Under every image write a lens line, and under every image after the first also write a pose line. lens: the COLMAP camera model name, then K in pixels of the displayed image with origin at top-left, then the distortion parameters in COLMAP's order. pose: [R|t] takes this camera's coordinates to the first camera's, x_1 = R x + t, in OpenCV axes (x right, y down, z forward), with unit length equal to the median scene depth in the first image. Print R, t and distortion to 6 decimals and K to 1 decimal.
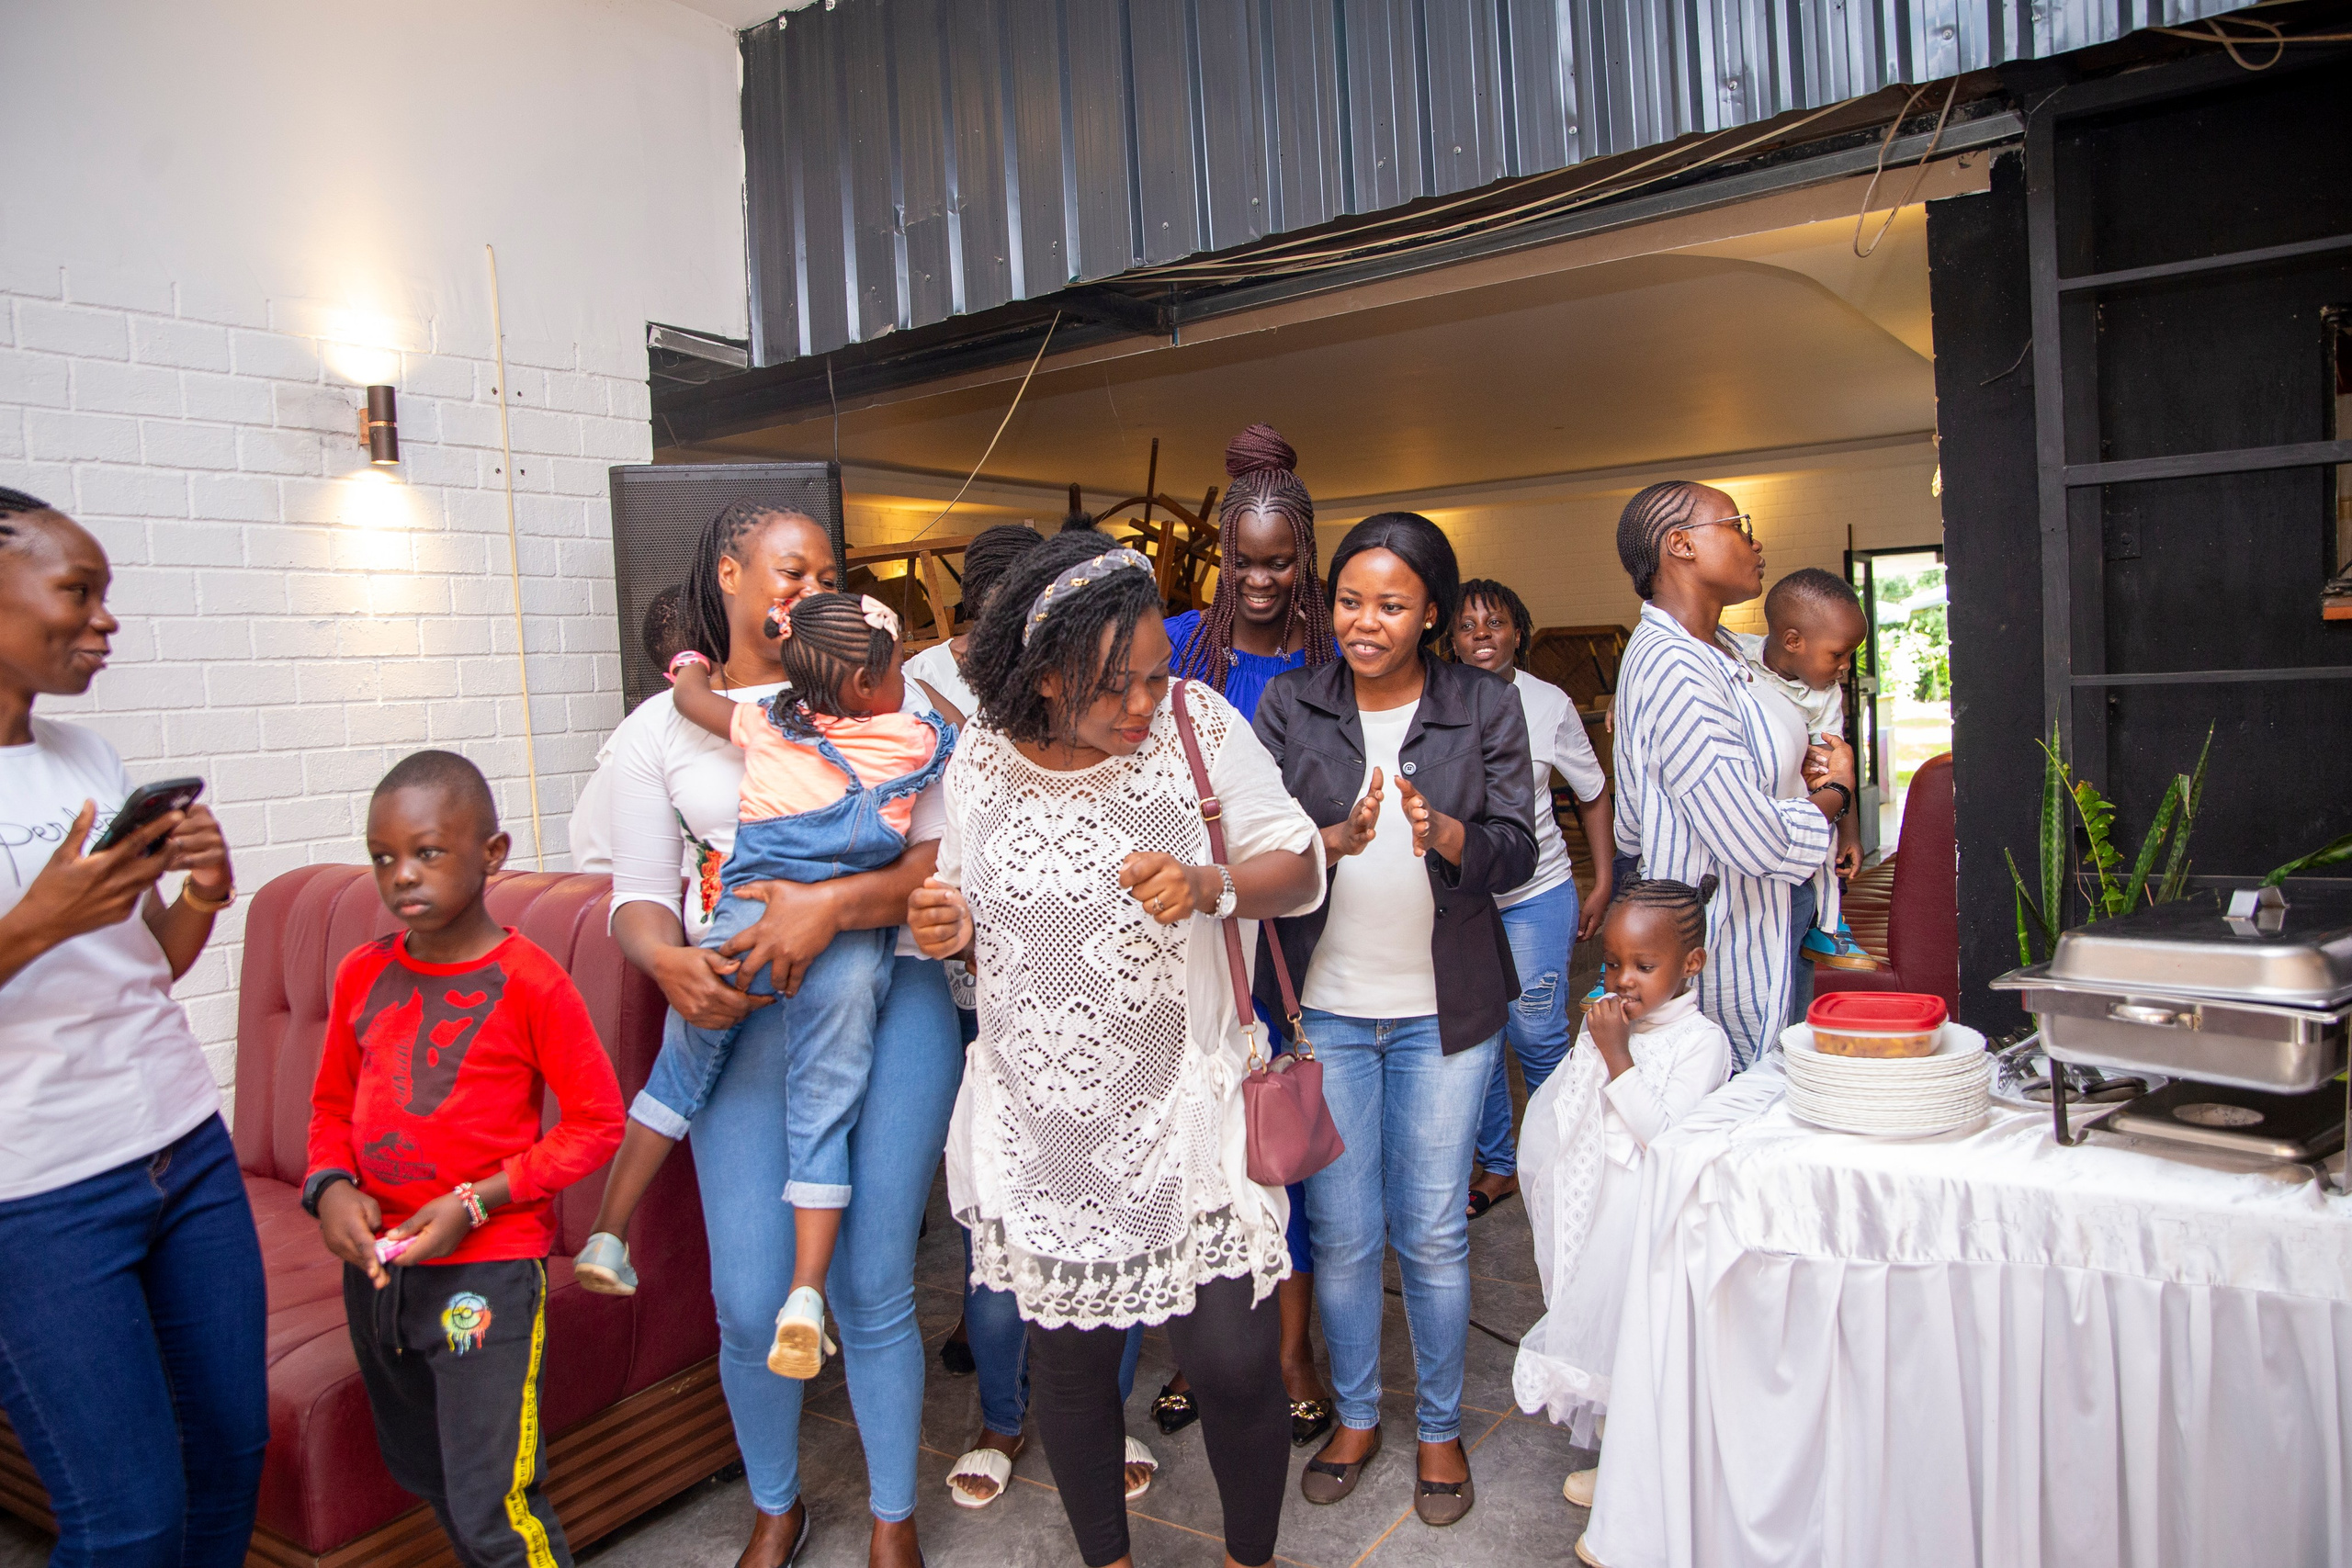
lens RADIAL K [[1594.7, 0, 1176.0], [0, 1594.7, 784.0], [0, 0, 1]] dist [-0.007206, 0.030020]
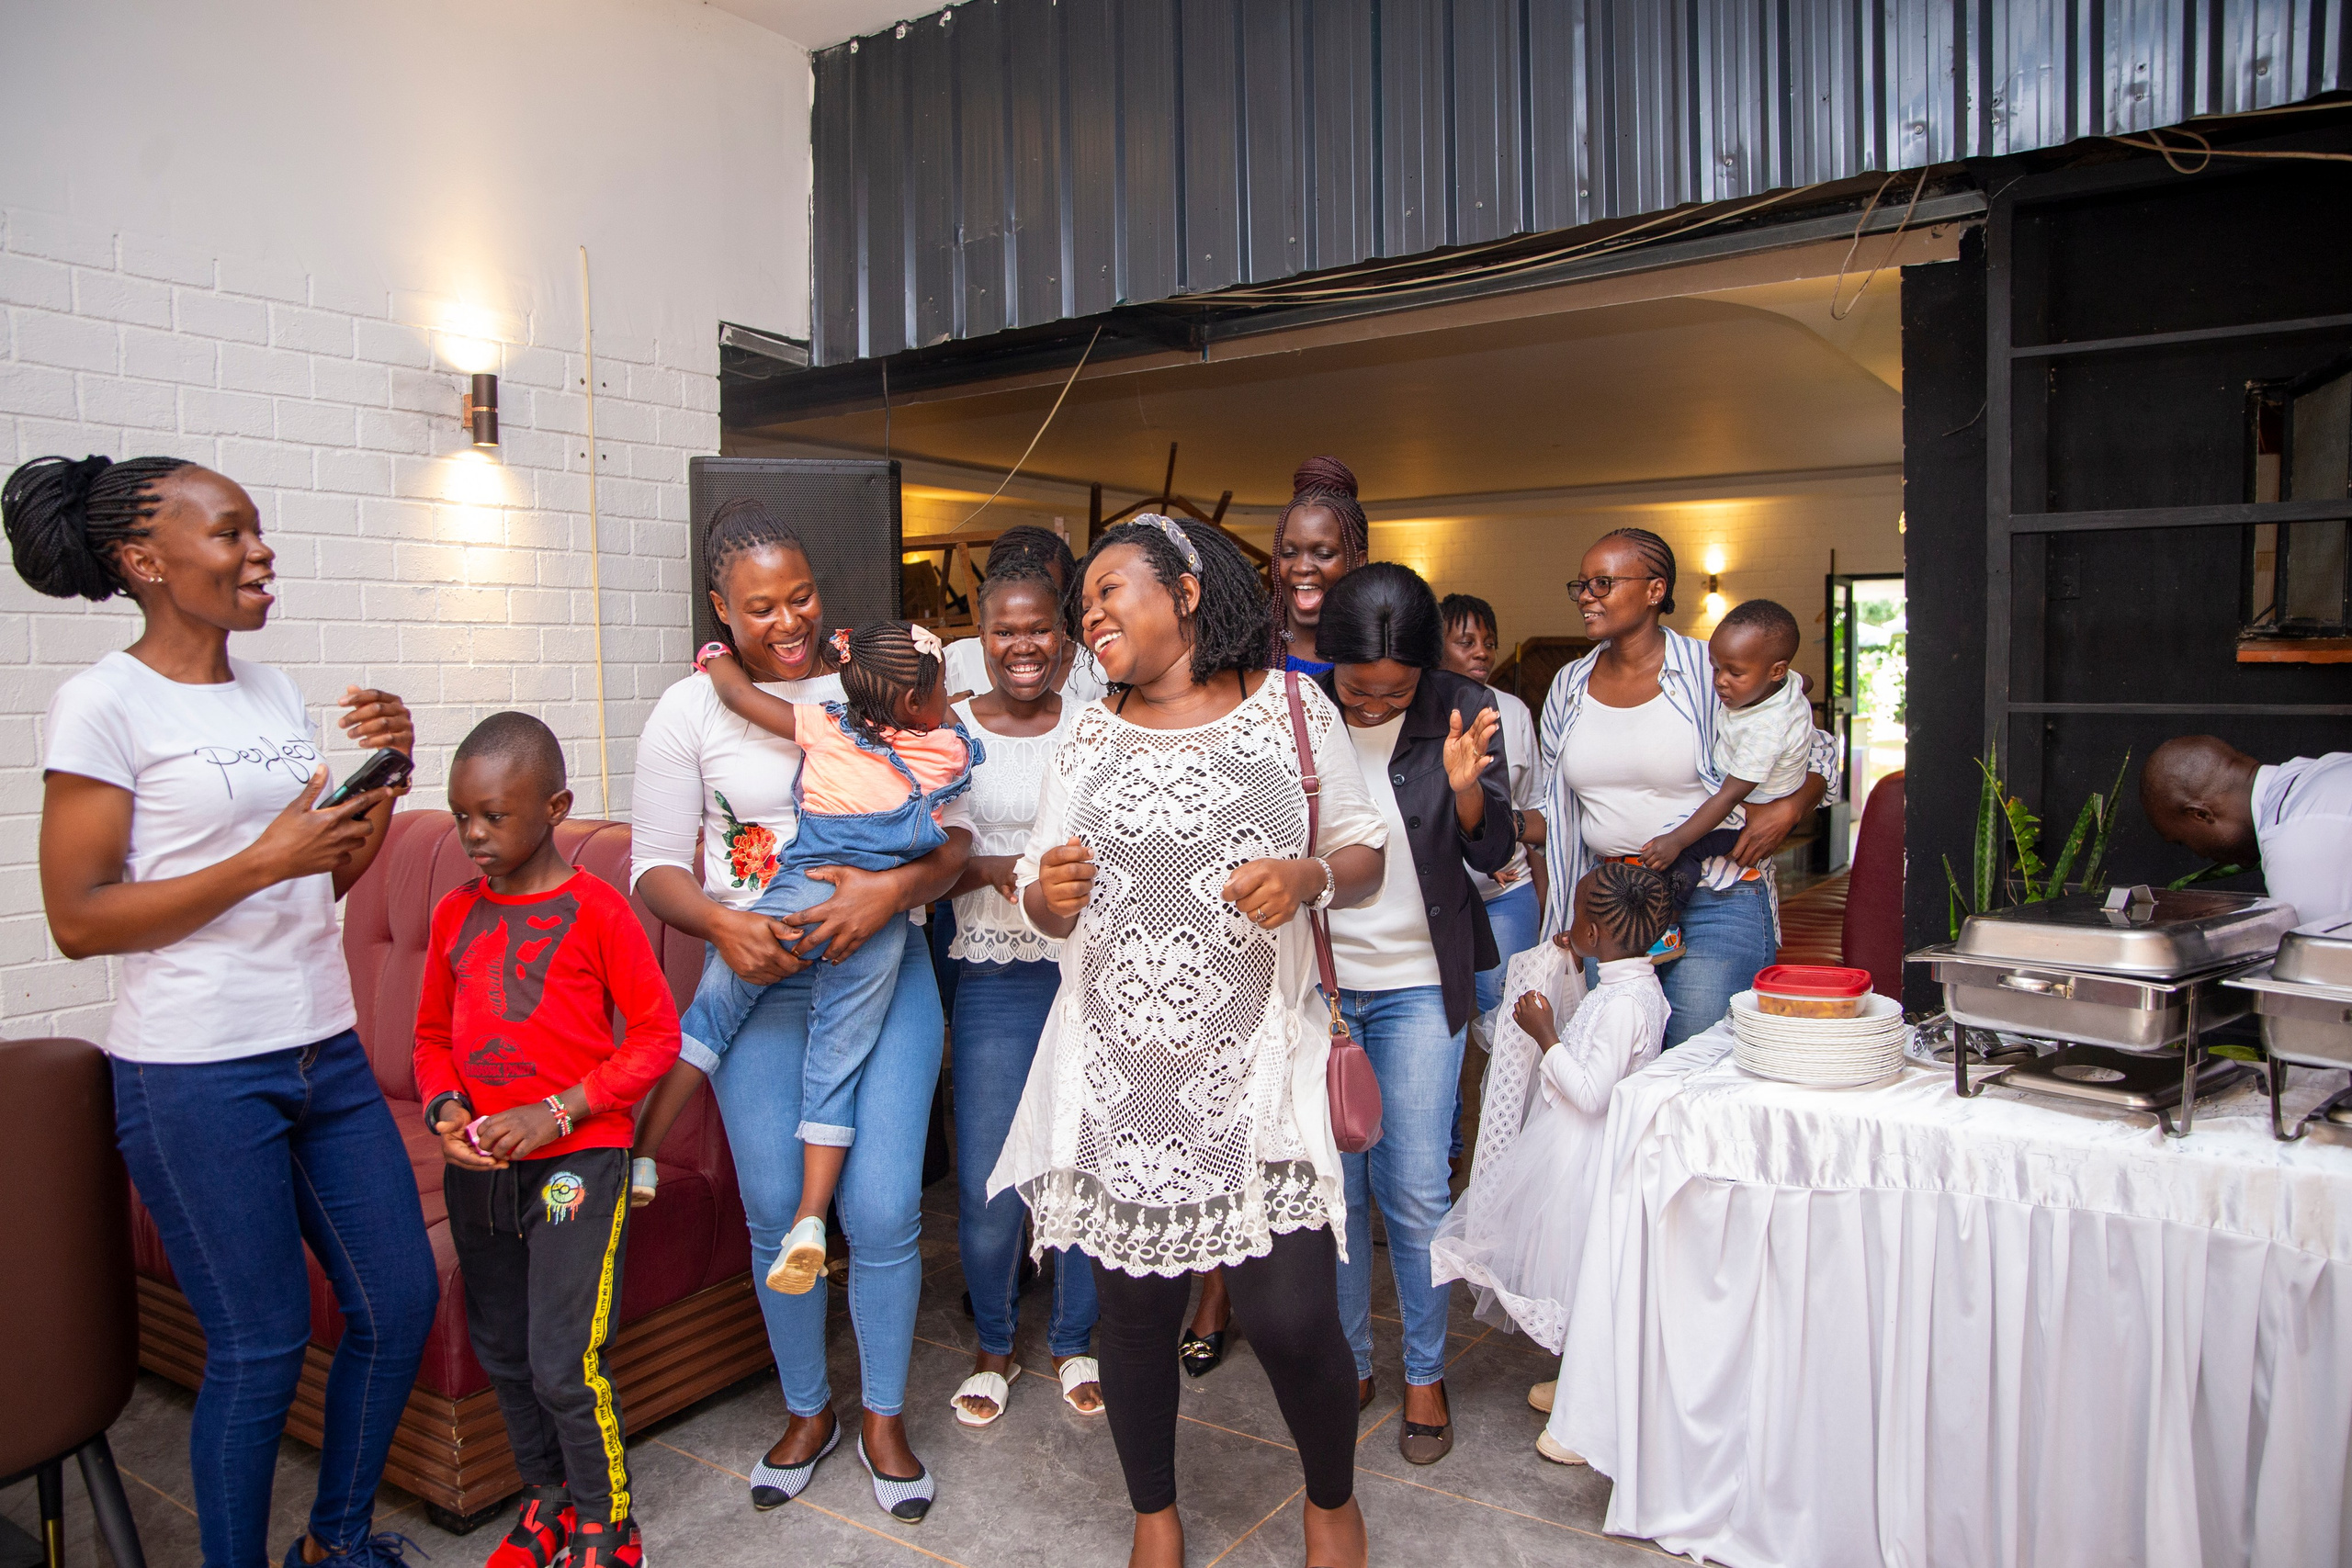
lens RADIAL K [[1594.7, 0, 1176.0], [0, 1594.7, 784.0], [0, 0, 1]] dist [-0.007206, 0.030020]
pose [[0.999133, 0.040043, 0.011406, -0.031163], [-0.040092, 0.999187, 0.004121, 0.007680], [-0.011232, -0.004575, 0.999926, -0.108653]]
